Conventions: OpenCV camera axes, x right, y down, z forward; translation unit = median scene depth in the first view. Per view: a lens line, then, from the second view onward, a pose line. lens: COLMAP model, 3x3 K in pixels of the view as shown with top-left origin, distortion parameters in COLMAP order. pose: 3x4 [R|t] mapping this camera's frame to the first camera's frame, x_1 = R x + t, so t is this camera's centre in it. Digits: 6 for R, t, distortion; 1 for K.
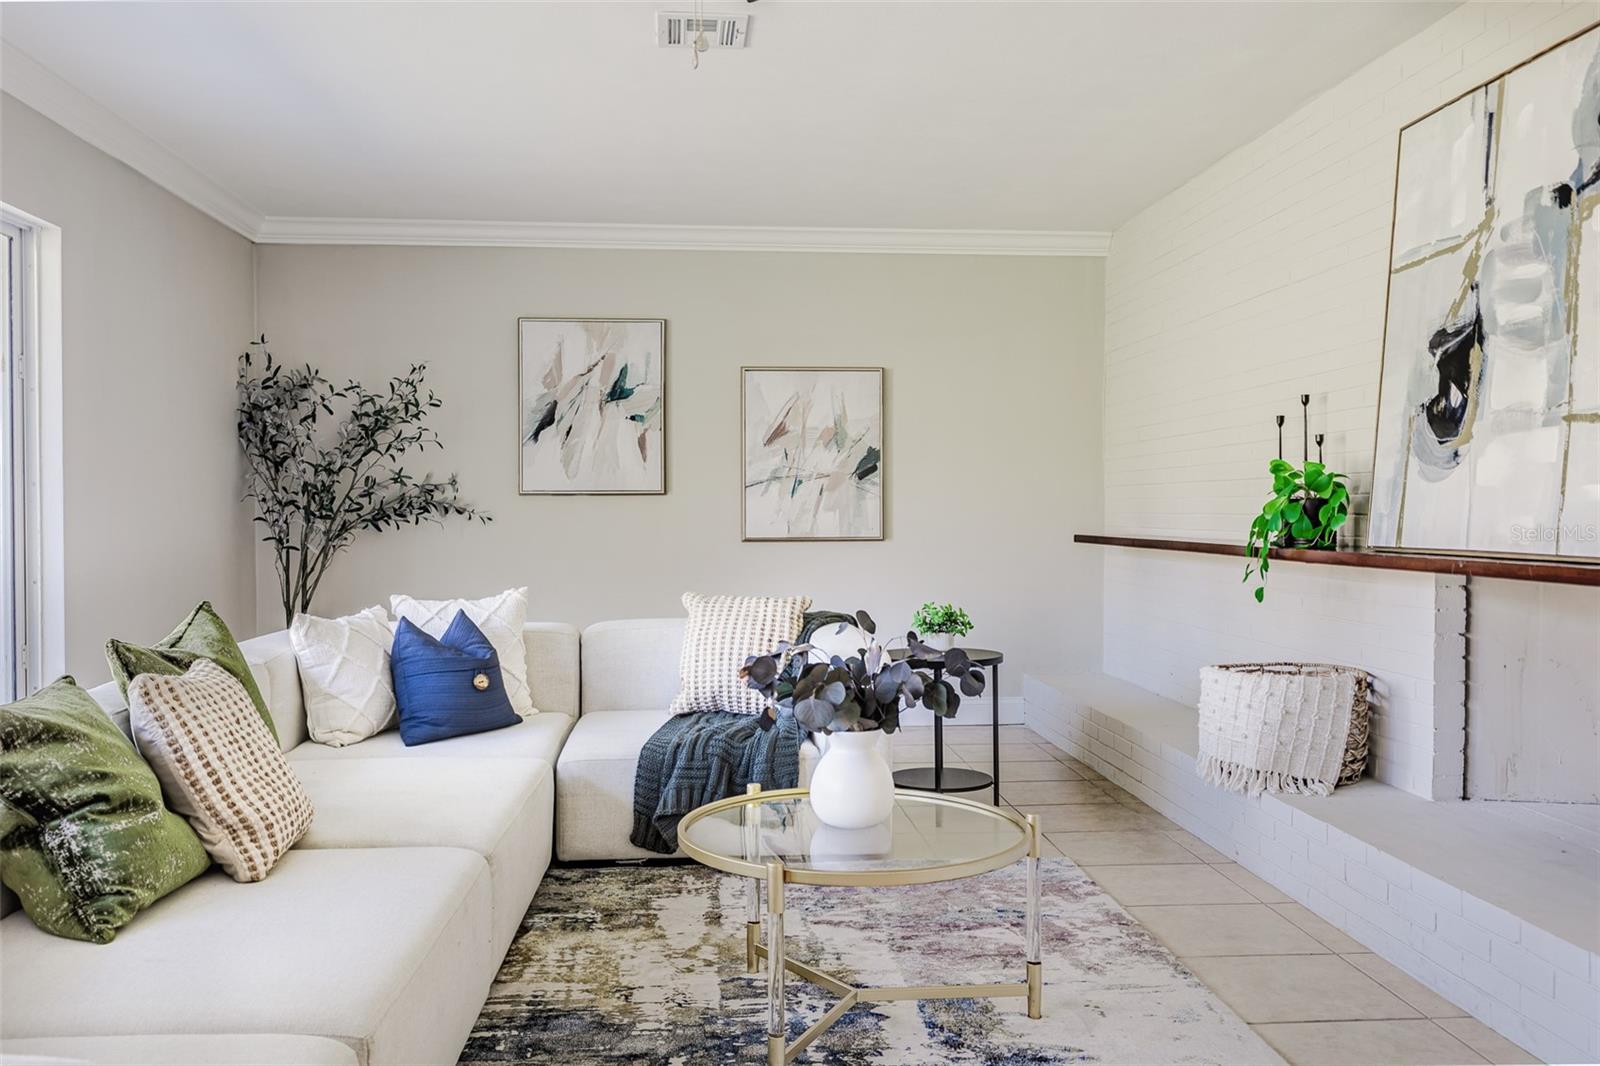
lens RADIAL K [[1305.9, 0, 786.0], [0, 1305.9, 533.4], [0, 0, 1]] dist [0.013010, -0.021844]
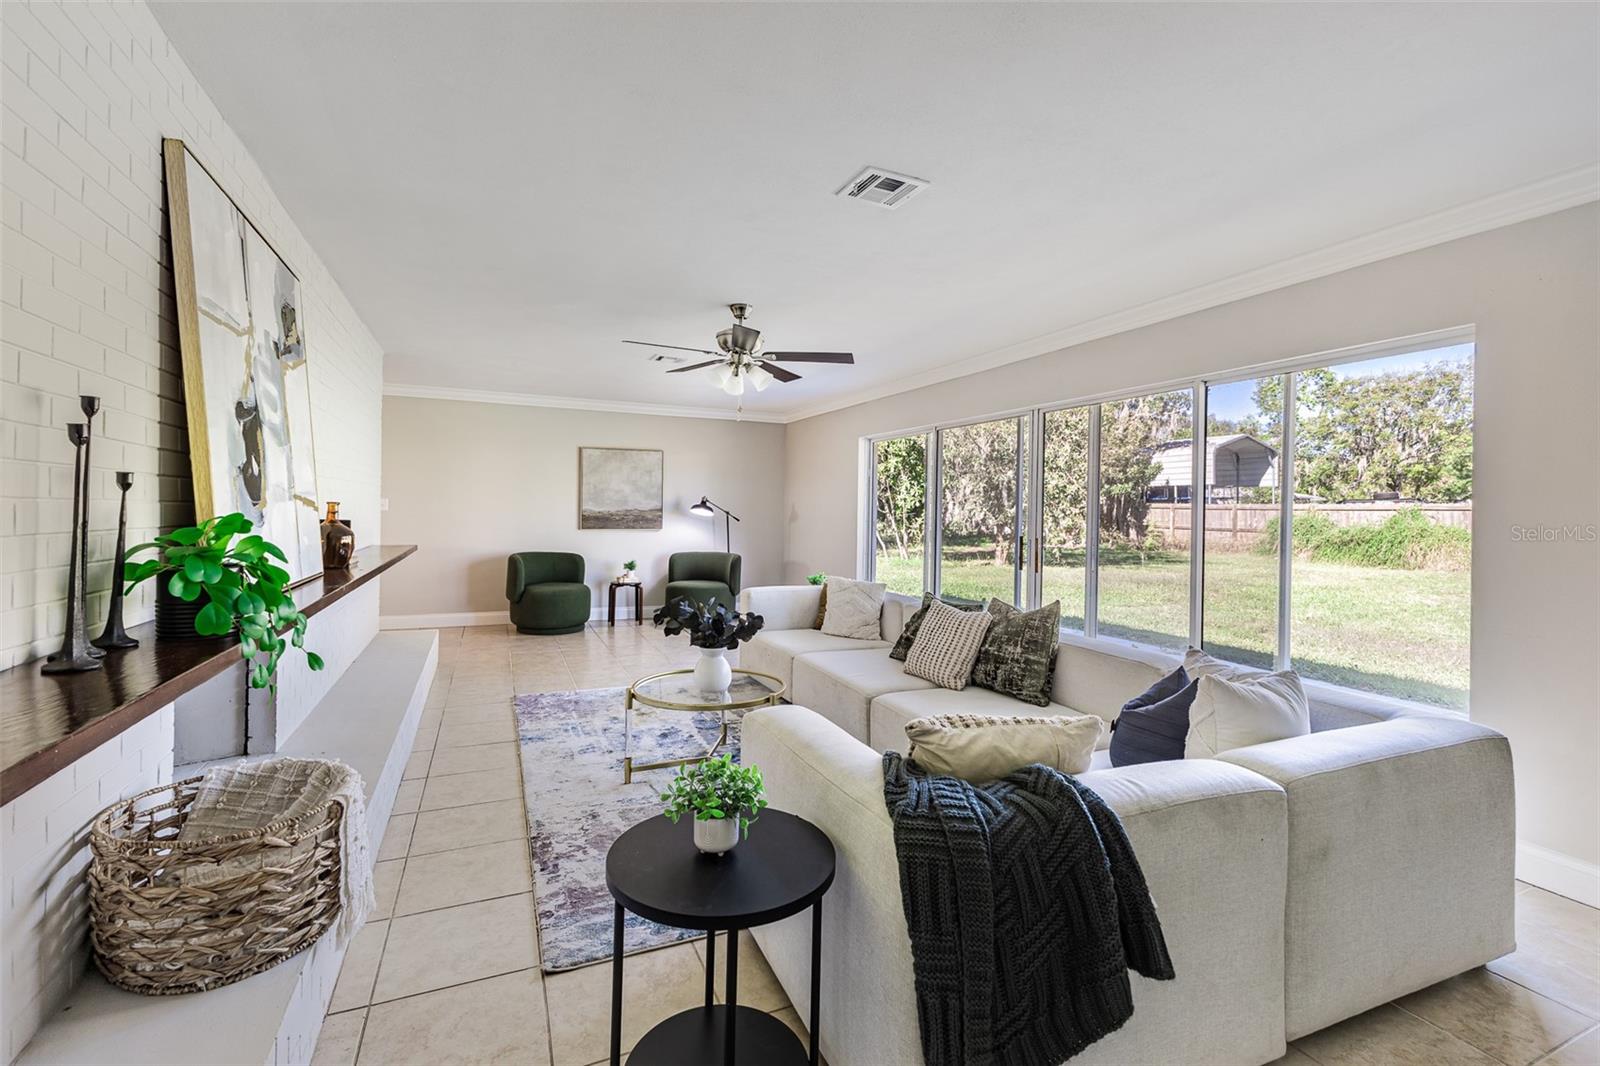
lens RADIAL K [[705.5, 0, 829.4], [0, 705.5, 507.0], [0, 0, 1]] dist [0.013275, -0.001498]
pose [[-0.929963, -0.019598, -0.367131, 0.214926], [-0.025173, 0.999629, 0.010401, -0.071940], [0.366791, 0.018914, -0.930111, 1.473899]]
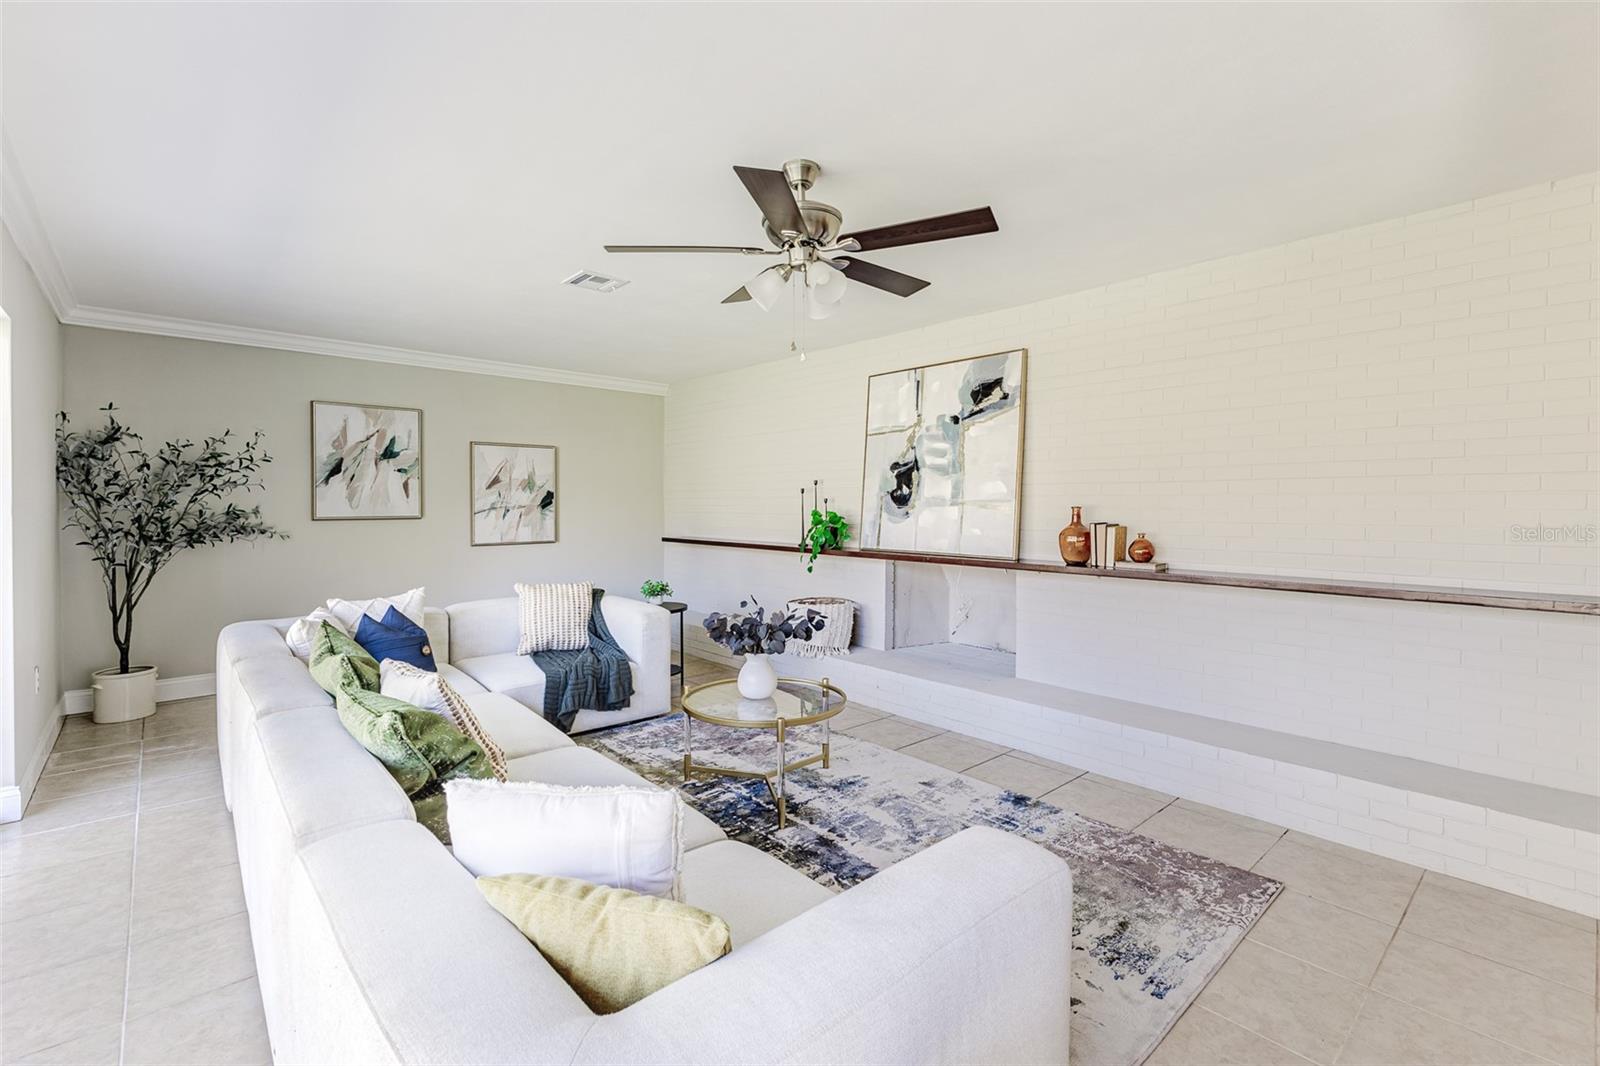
lens RADIAL K [[705.5, 0, 807.6], [0, 705.5, 518.1], [0, 0, 1]] dist [0.013275, -0.001498]
pose [[0.791910, -0.009018, 0.610571, -0.387997], [0.007793, 0.999959, 0.004661, -0.047864], [-0.610588, 0.001067, 0.791948, 0.028442]]
